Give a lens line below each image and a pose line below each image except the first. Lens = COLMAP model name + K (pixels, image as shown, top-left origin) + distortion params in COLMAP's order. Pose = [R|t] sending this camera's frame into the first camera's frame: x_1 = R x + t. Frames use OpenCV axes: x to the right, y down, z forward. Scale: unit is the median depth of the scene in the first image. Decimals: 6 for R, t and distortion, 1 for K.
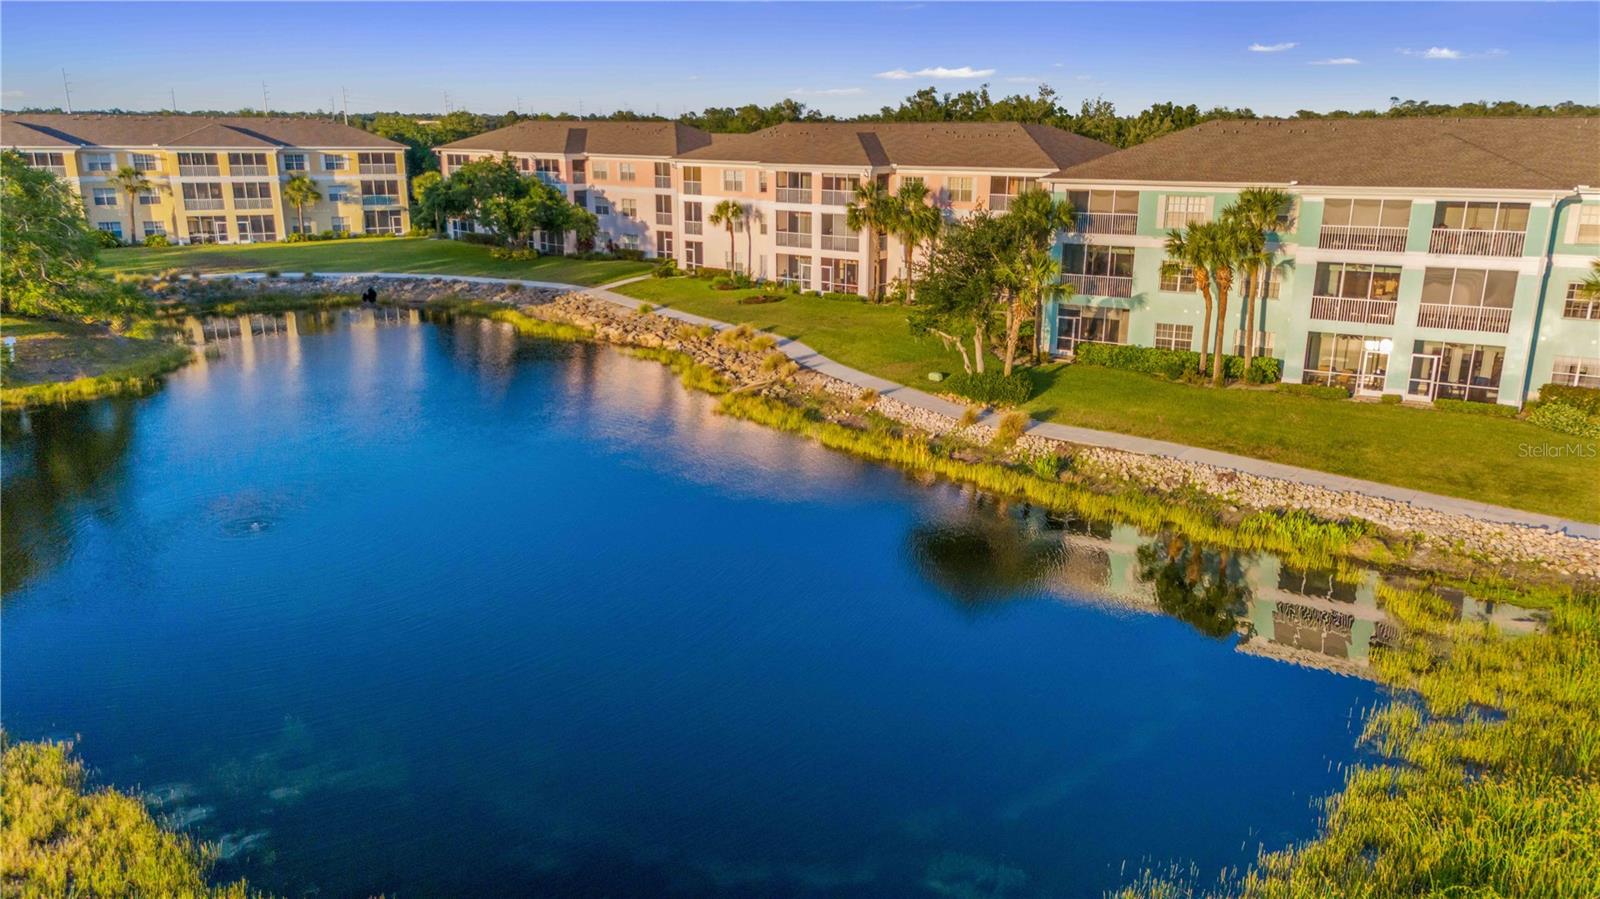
lens RADIAL K [[1168.1, 0, 800.0], [0, 1168.1, 449.5], [0, 0, 1]] dist [0.097235, -0.092527]
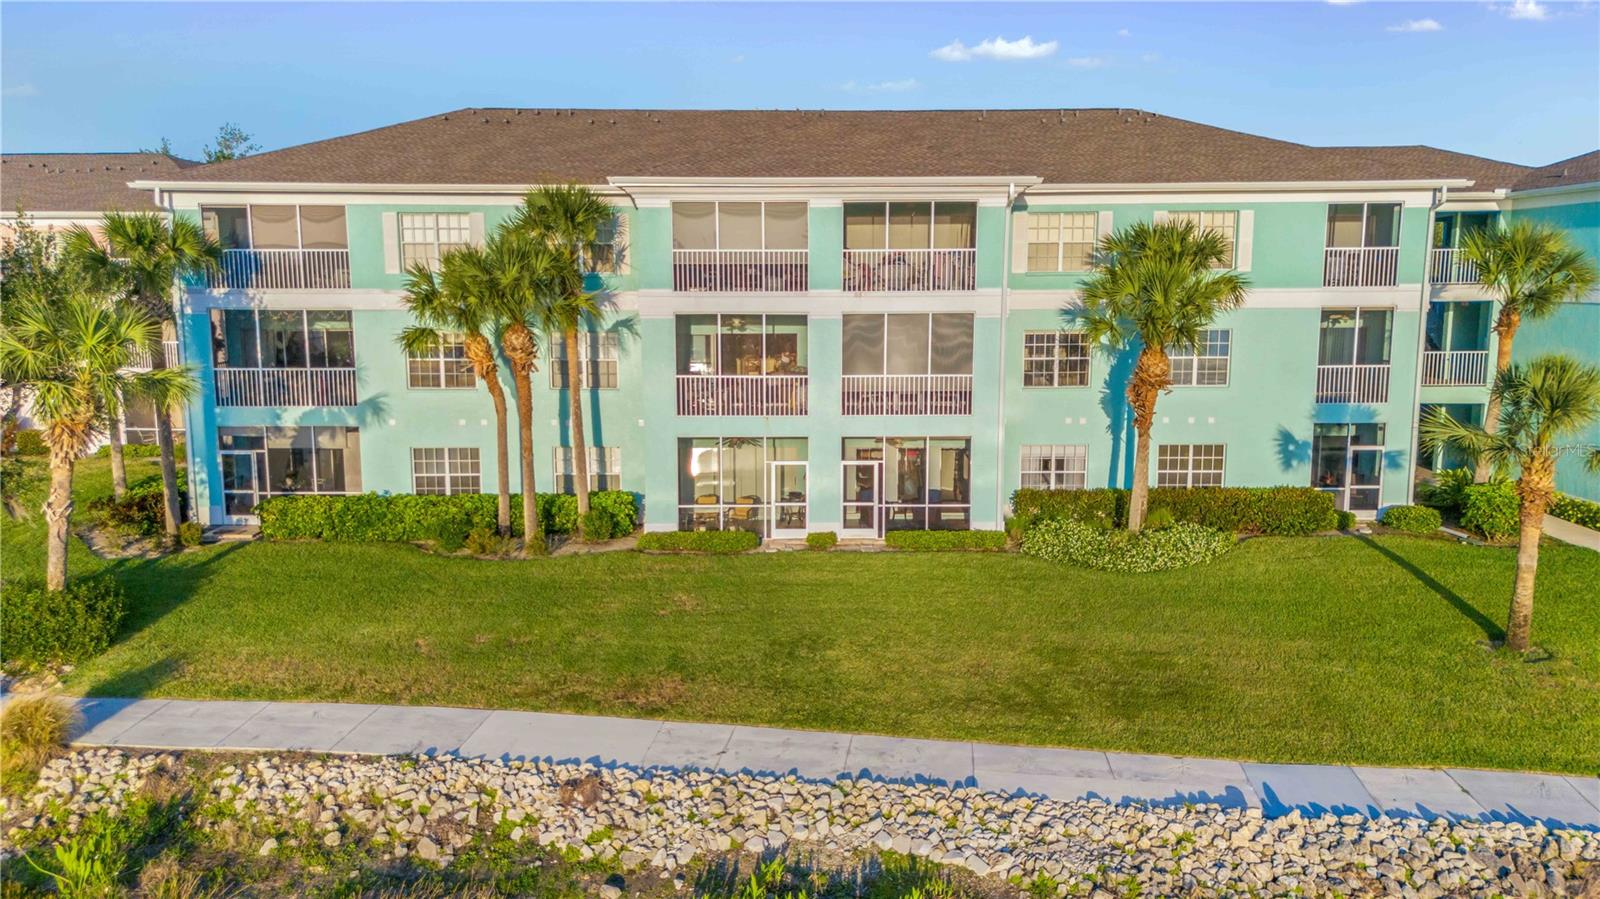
lens RADIAL K [[1168.1, 0, 800.0], [0, 1168.1, 449.5], [0, 0, 1]] dist [0.097235, -0.092527]
pose [[0.842210, -0.080552, 0.533098, 0.175379], [0.147453, 0.985492, -0.084043, -0.037564], [-0.518594, 0.149389, 0.841869, 0.485419]]
